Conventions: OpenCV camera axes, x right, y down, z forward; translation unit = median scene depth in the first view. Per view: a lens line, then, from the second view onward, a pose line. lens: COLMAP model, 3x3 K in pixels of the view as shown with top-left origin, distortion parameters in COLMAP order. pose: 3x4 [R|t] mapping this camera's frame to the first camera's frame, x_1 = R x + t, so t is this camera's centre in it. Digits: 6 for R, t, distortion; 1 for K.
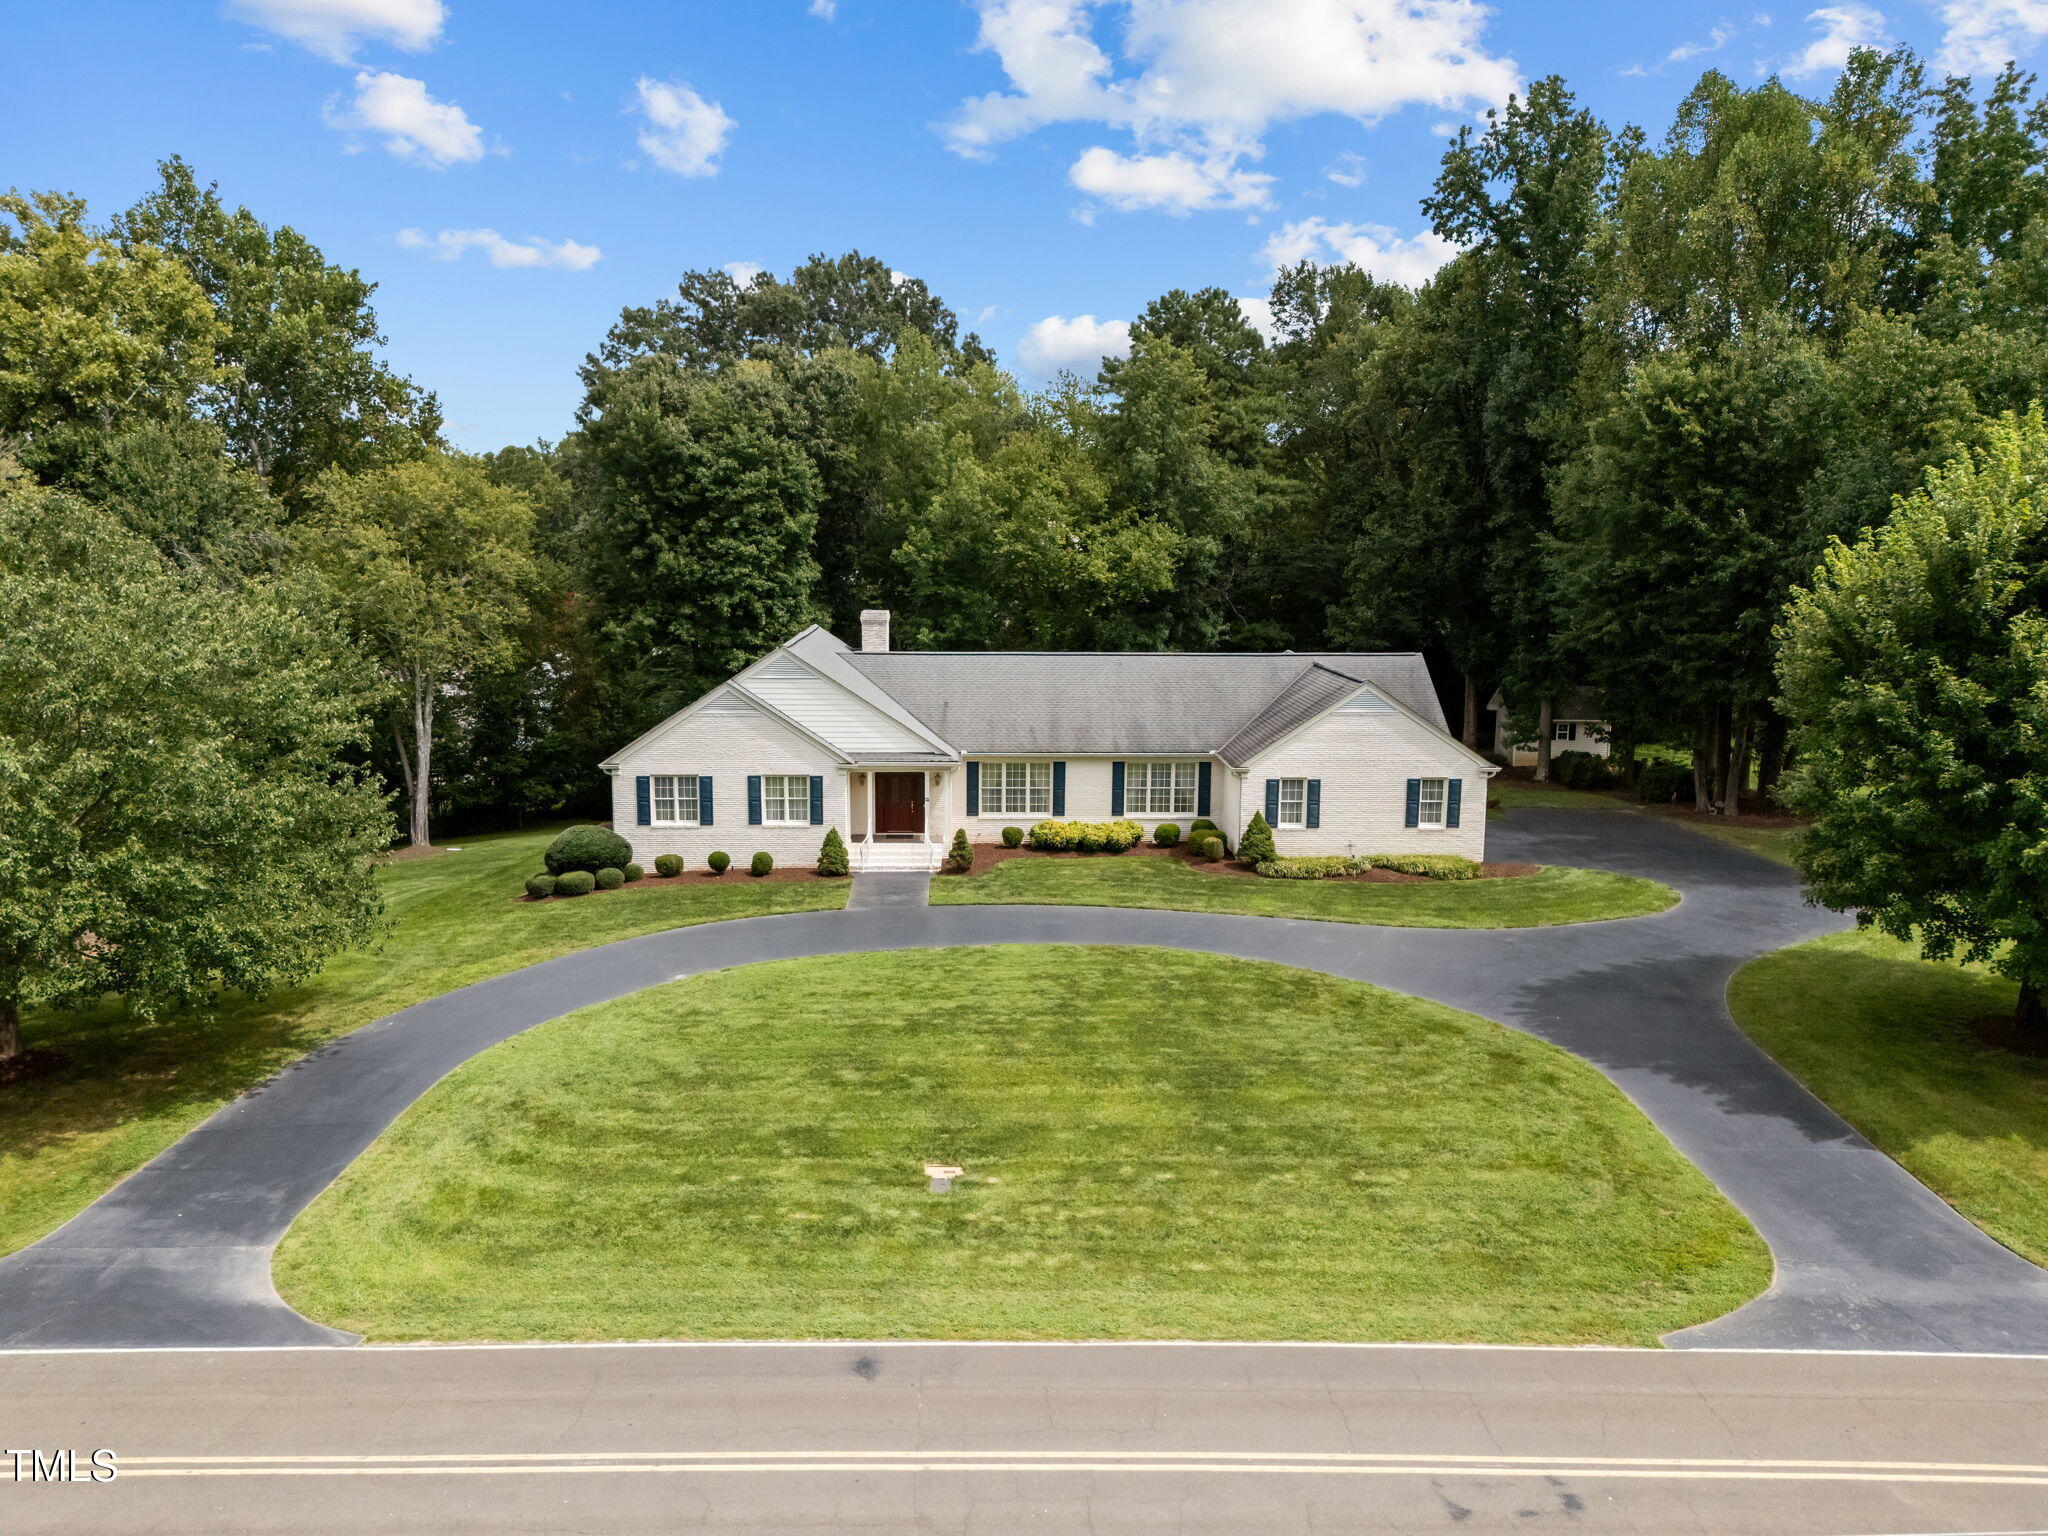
lens RADIAL K [[1512.8, 0, 1025.1], [0, 1512.8, 766.0], [0, 0, 1]] dist [0.066826, -0.047322]
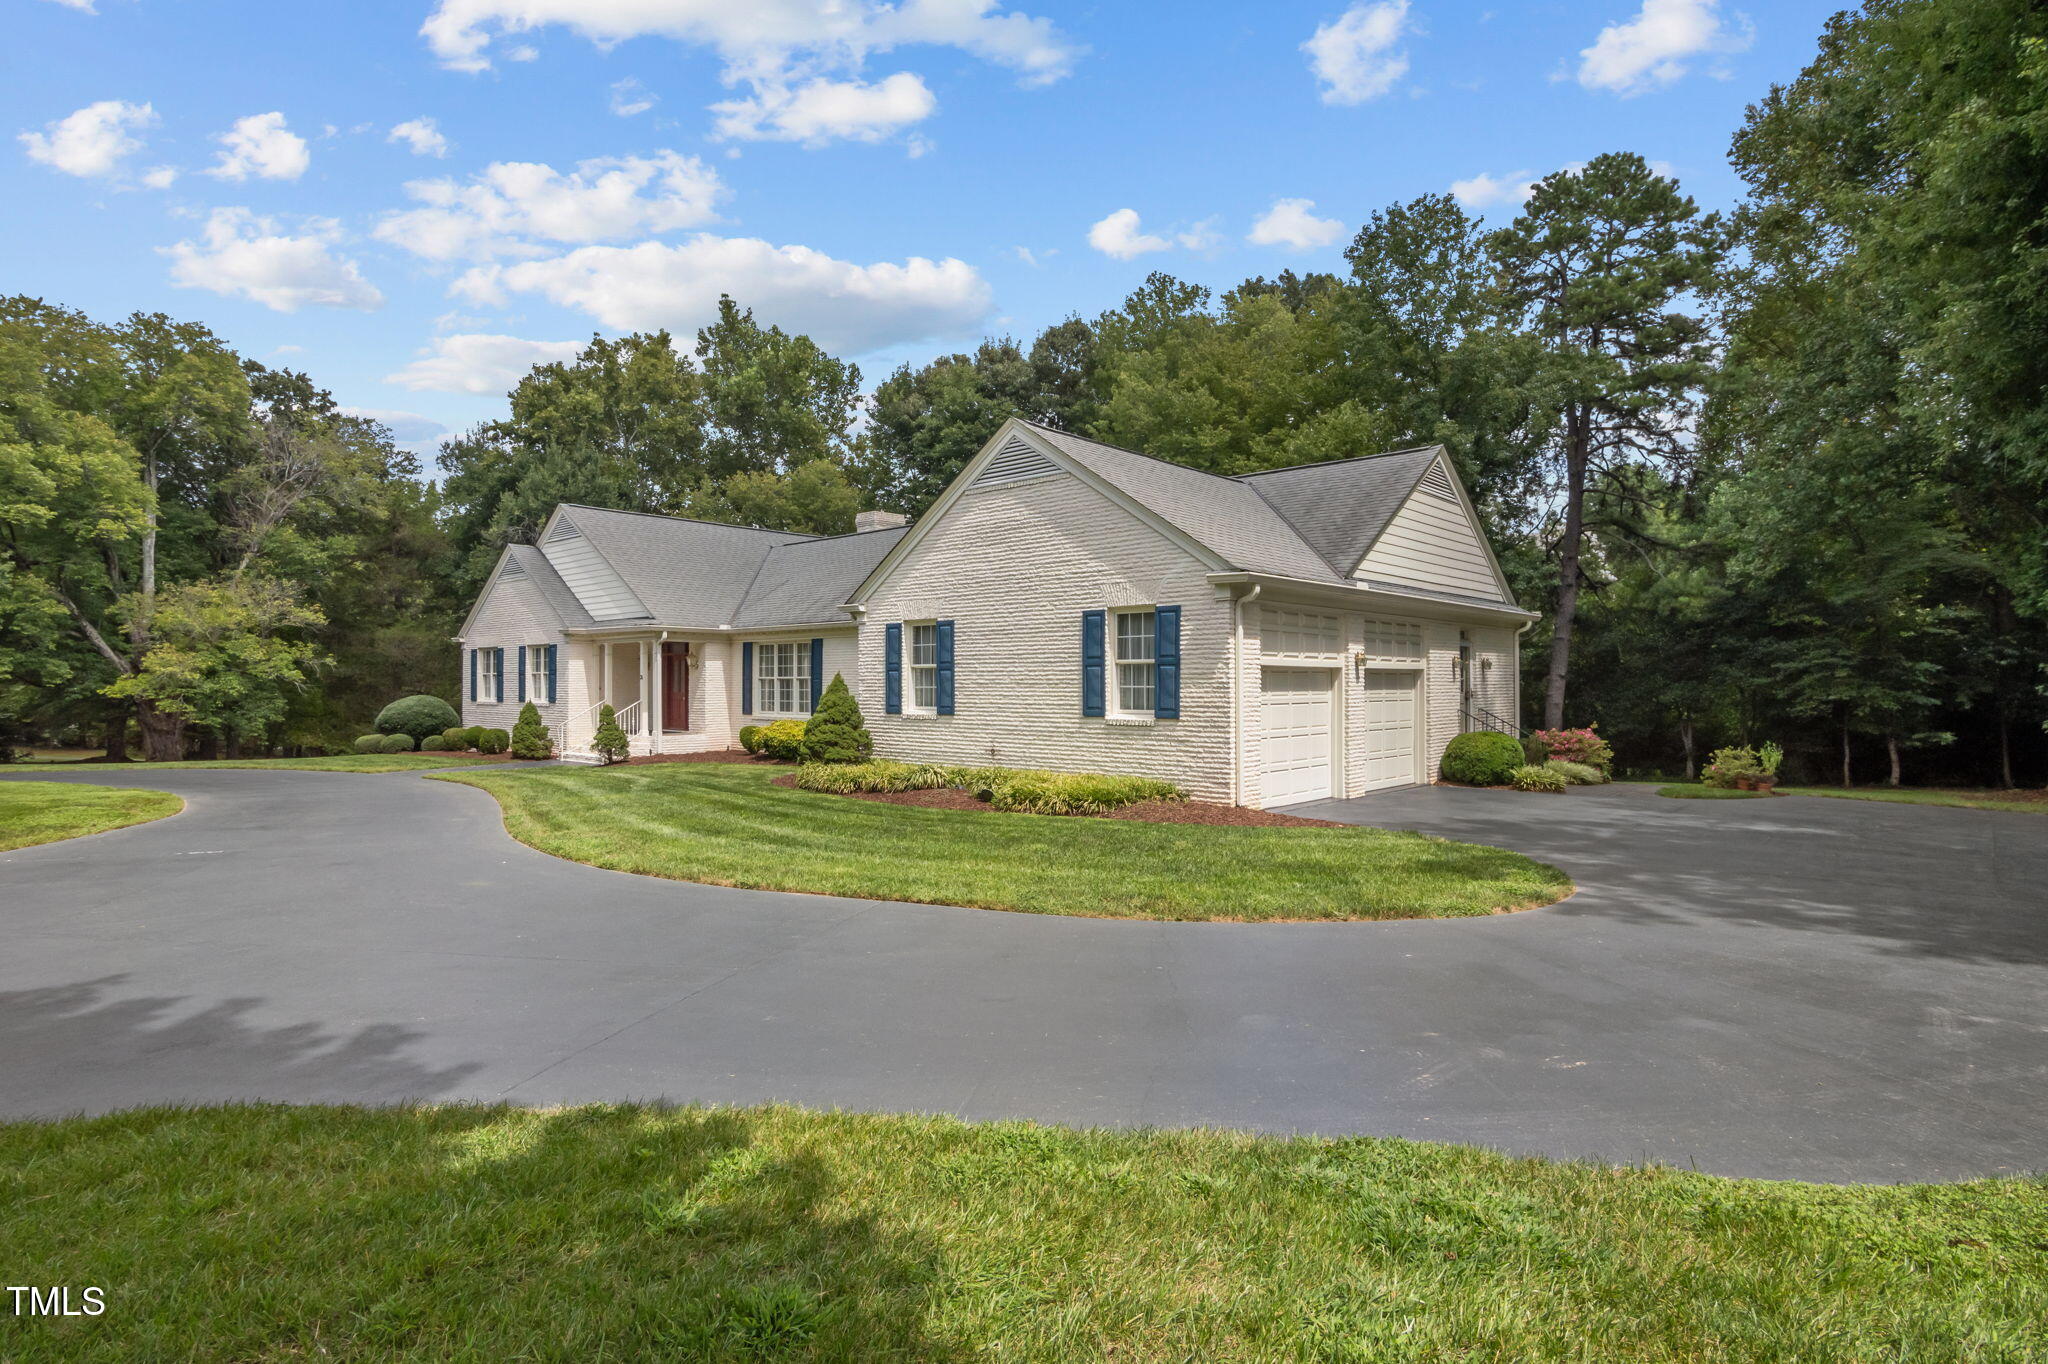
lens RADIAL K [[1081.8, 0, 991.7], [0, 1081.8, 660.5], [0, 0, 1]] dist [-0.005337, 0.000704]
pose [[0.699033, -0.022201, -0.714744, 0.463776], [-0.110781, 0.984089, -0.138913, 0.071662], [0.706456, 0.176285, 0.685452, 0.748232]]
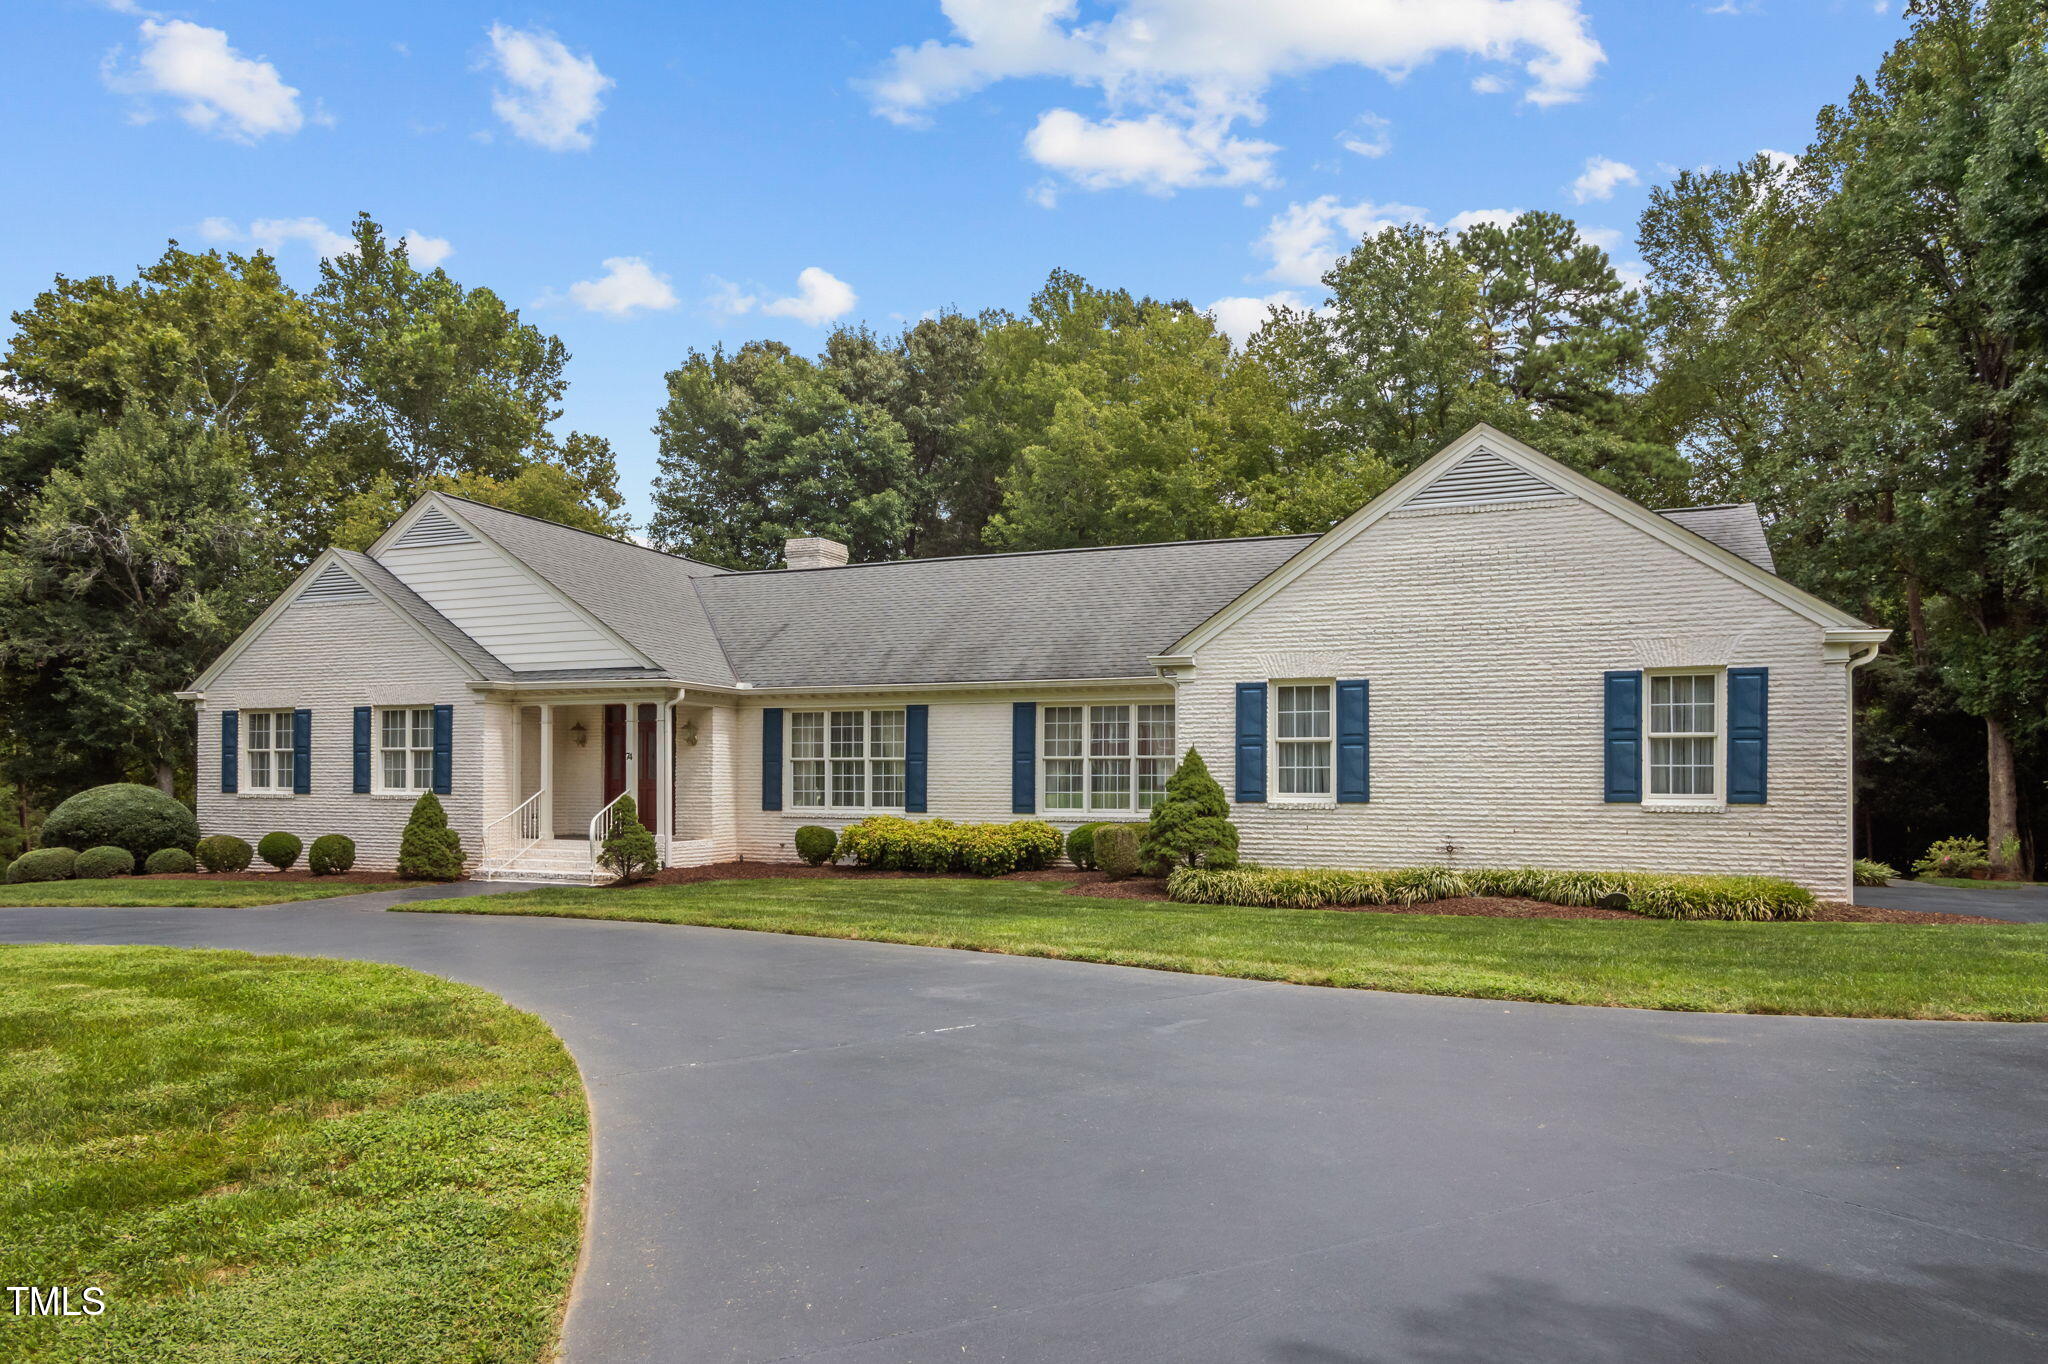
lens RADIAL K [[1330.0, 0, 1020.6], [0, 1330.0, 771.4], [0, 0, 1]] dist [-0.016042, 0.011579]
pose [[0.910562, -0.007283, -0.413309, 0.252896], [-0.065327, 0.984745, -0.161274, 0.093955], [0.408178, 0.173850, 0.896196, 0.645269]]
